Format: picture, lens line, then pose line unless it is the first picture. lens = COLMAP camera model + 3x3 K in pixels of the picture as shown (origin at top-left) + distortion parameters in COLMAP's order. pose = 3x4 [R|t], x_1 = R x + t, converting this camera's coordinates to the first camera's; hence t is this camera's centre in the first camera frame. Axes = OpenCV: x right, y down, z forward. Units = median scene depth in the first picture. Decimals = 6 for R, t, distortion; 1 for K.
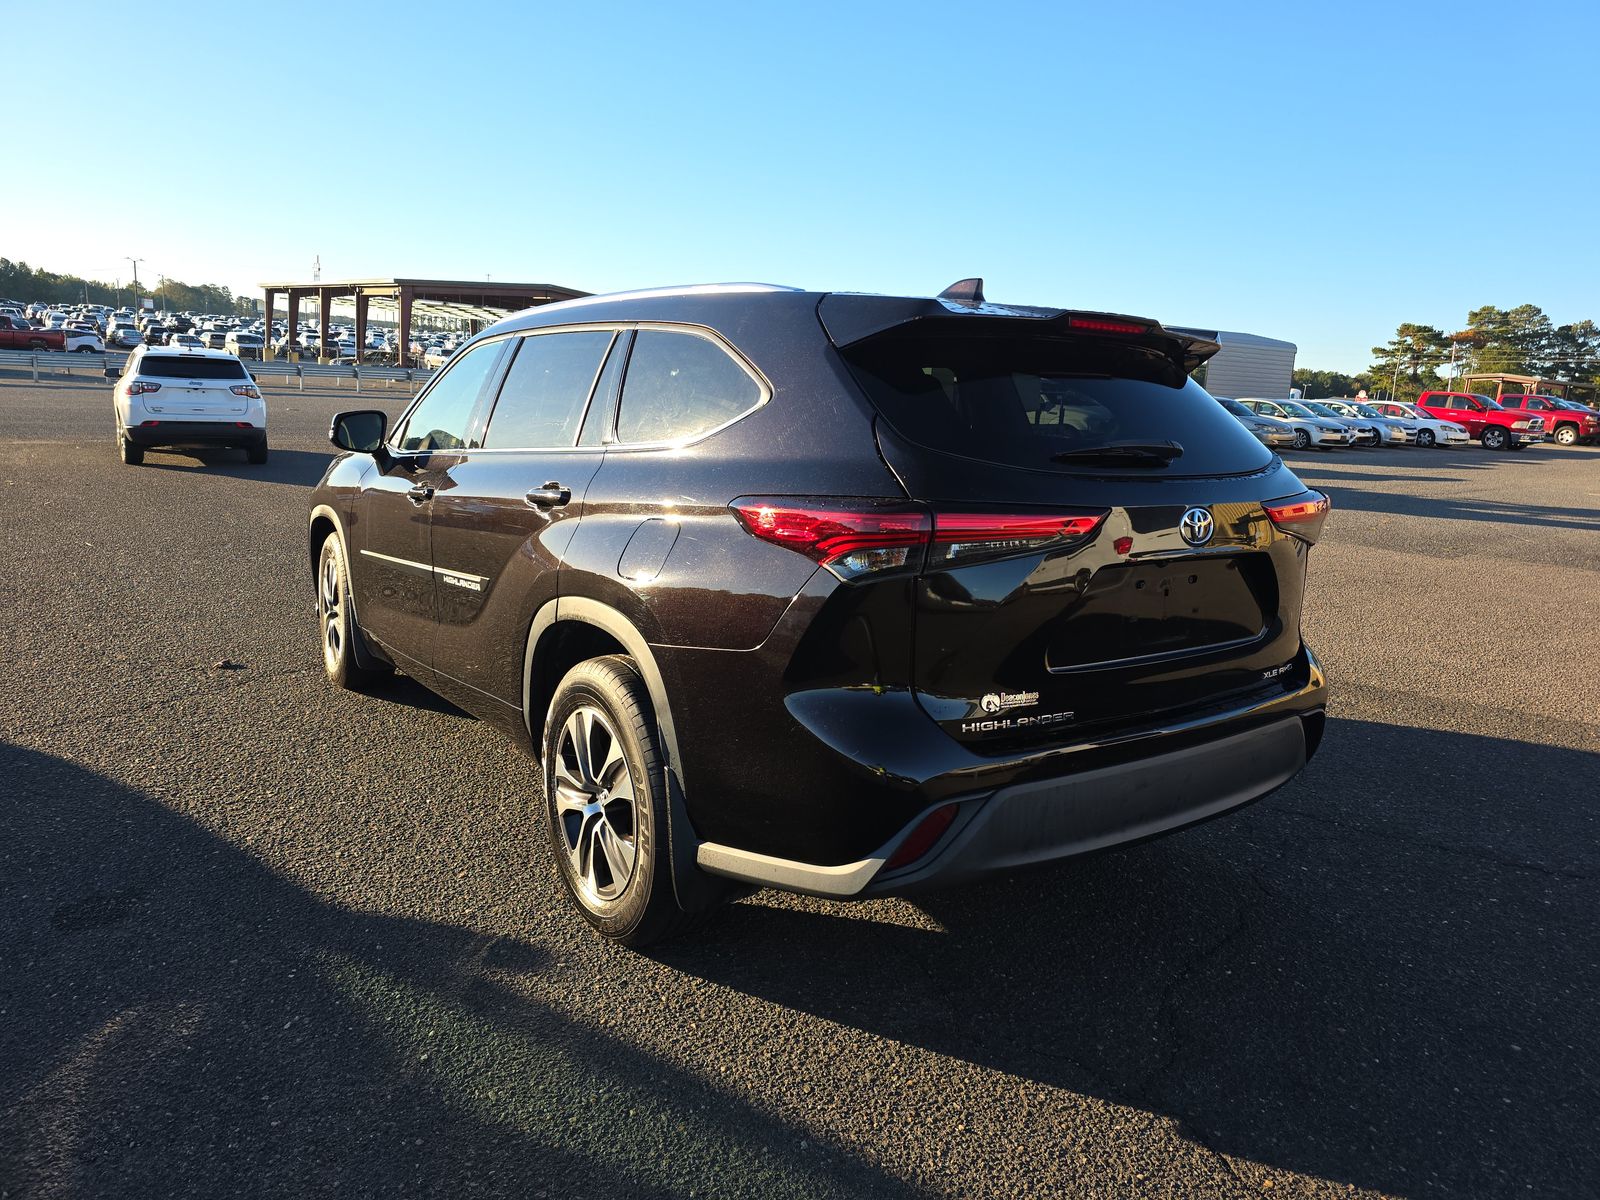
lens RADIAL K [[1067.5, 0, 815.1], [0, 1067.5, 591.2], [0, 0, 1]] dist [0.022220, -0.019920]
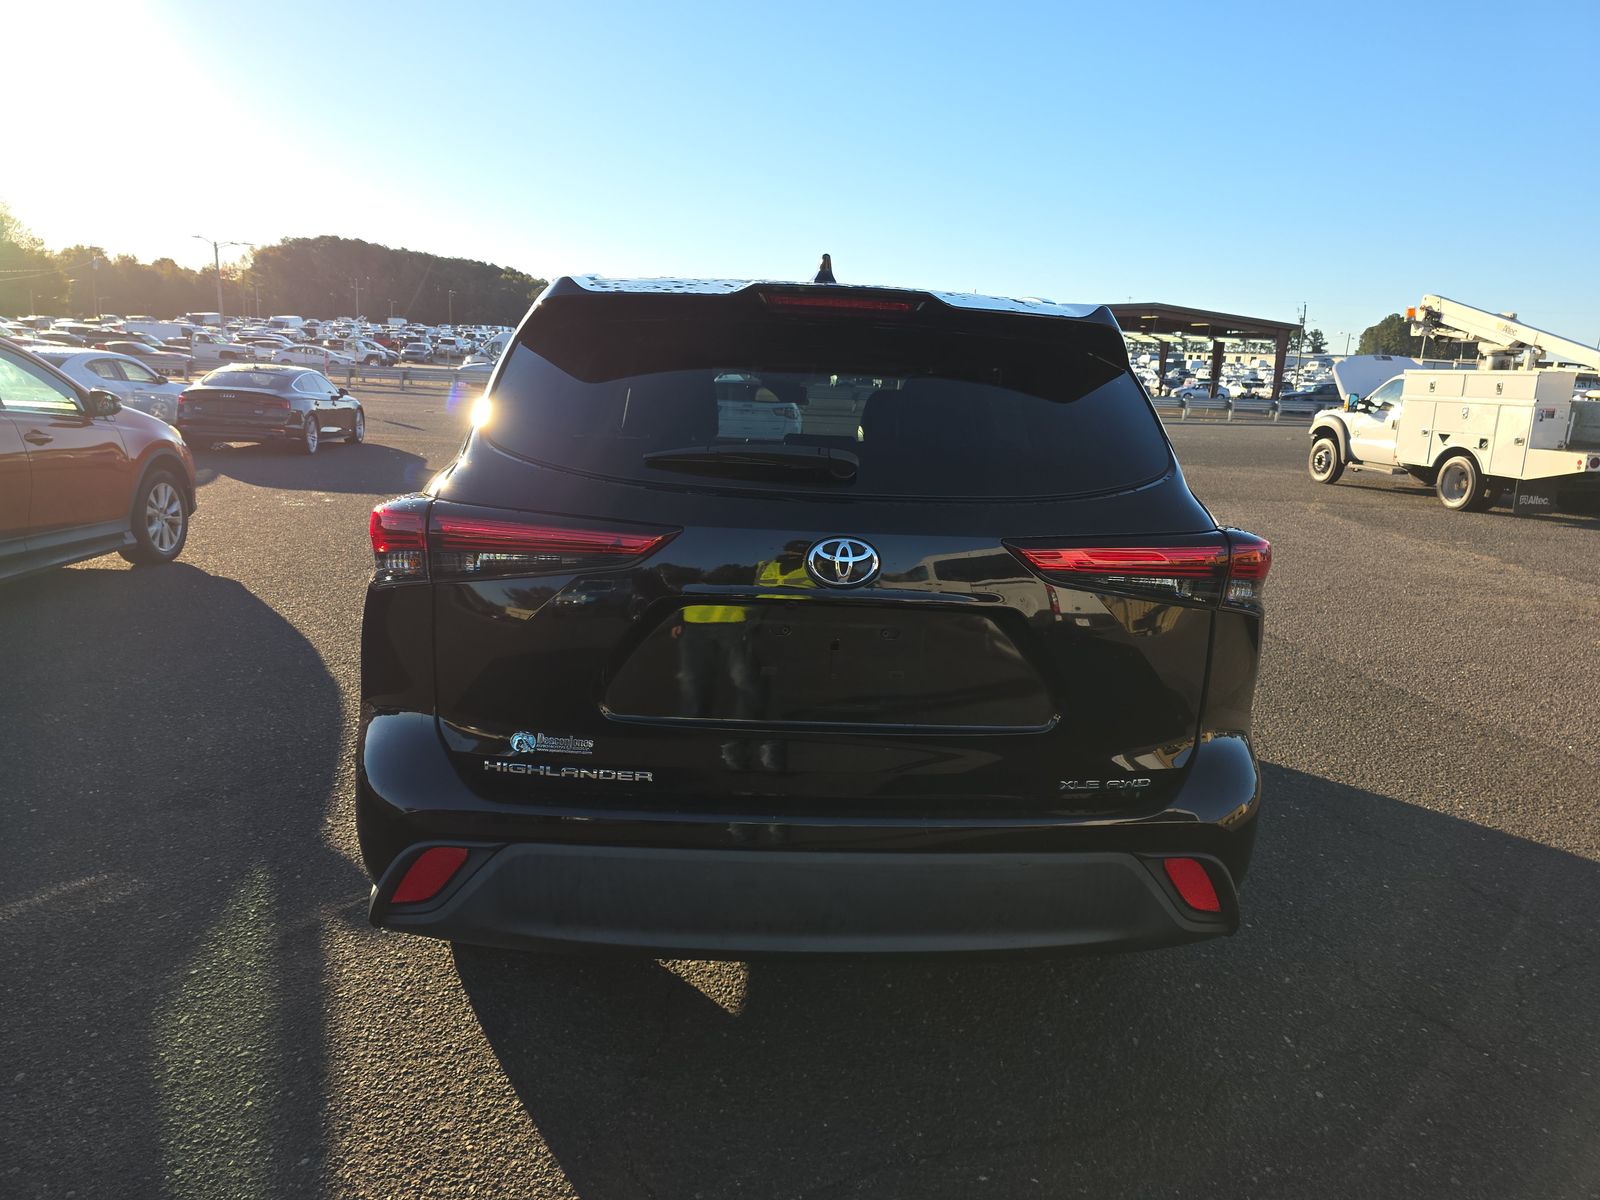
lens RADIAL K [[1067.5, 0, 802.1], [0, 1067.5, 597.6], [0, 0, 1]] dist [0.022220, -0.019920]
pose [[0.846085, 0.096364, -0.524265, 0.693976], [-0.103524, 0.994503, 0.015724, -0.042345], [0.522898, 0.040970, 0.851410, 0.329499]]
